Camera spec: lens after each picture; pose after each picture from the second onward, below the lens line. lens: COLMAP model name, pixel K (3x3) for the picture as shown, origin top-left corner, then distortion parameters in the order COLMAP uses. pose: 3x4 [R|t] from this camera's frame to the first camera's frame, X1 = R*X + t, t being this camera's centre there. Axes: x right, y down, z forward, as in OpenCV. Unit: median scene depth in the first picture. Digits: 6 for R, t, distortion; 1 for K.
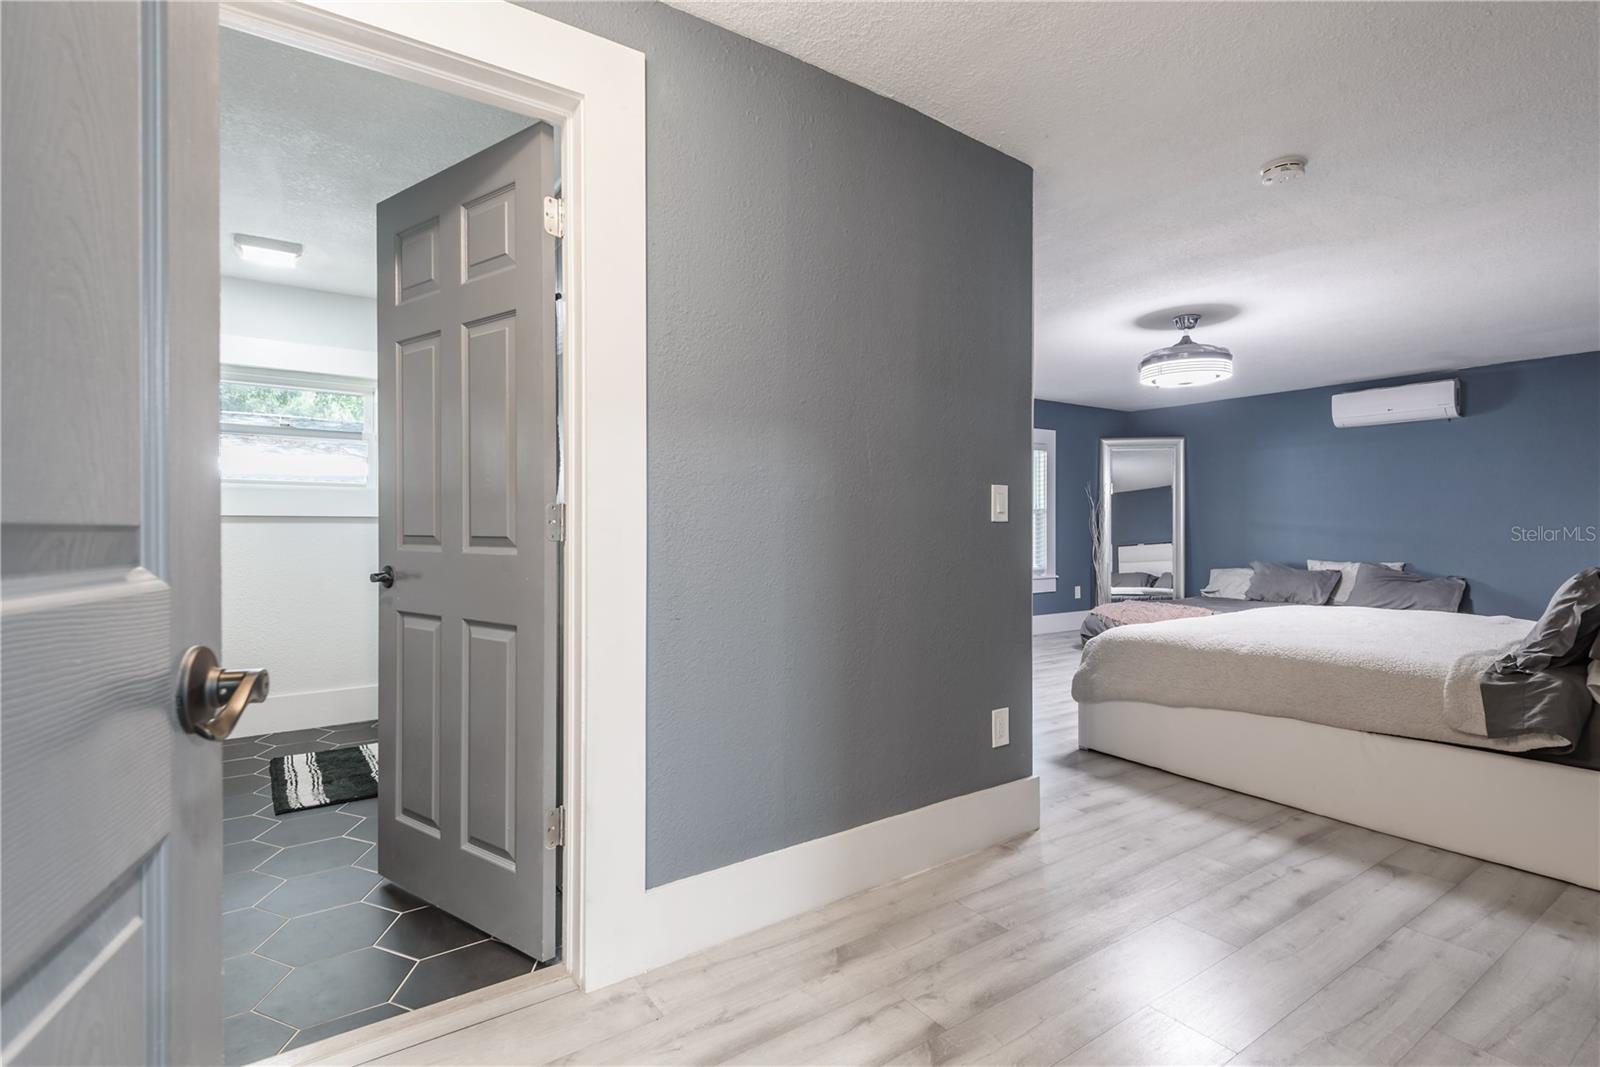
lens RADIAL K [[760.7, 0, 800.0], [0, 760.7, 533.5], [0, 0, 1]] dist [-0.002006, -0.000267]
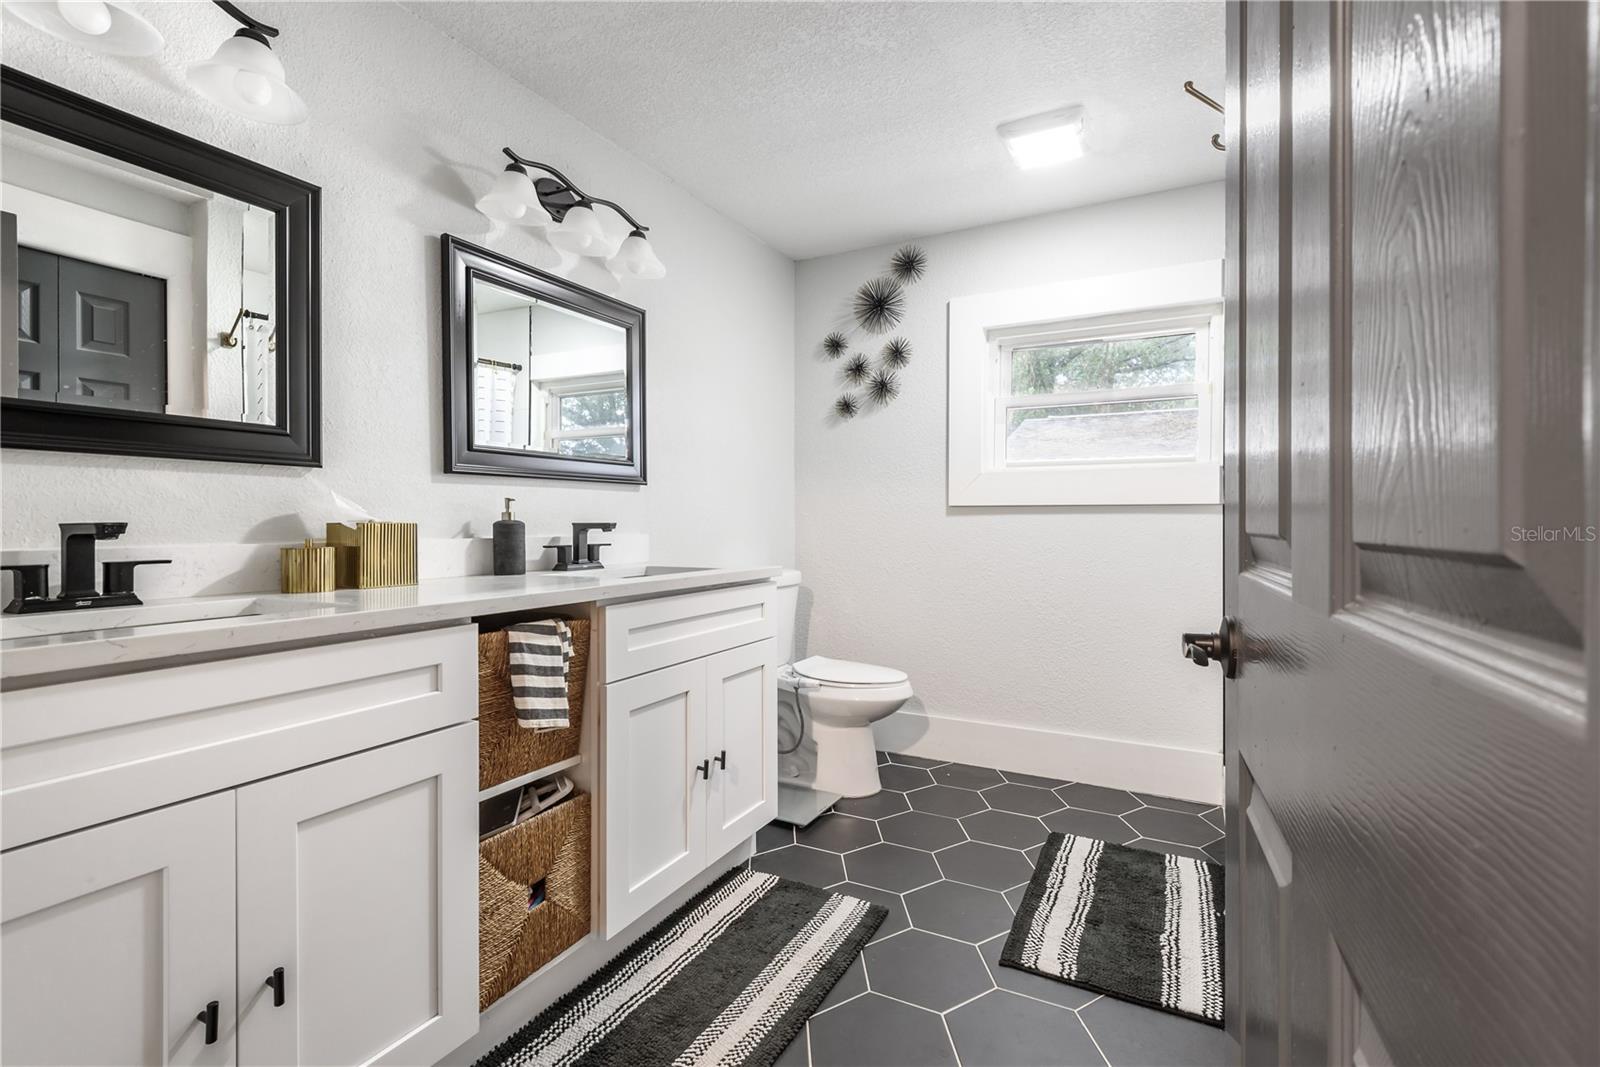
lens RADIAL K [[720.7, 0, 800.0], [0, 720.7, 533.5], [0, 0, 1]] dist [0.000039, -0.000021]
pose [[0.457651, 0.006210, -0.889110, -0.198278], [-0.003677, 0.999980, 0.005091, 0.003300], [0.889125, 0.000939, 0.457664, 0.494341]]
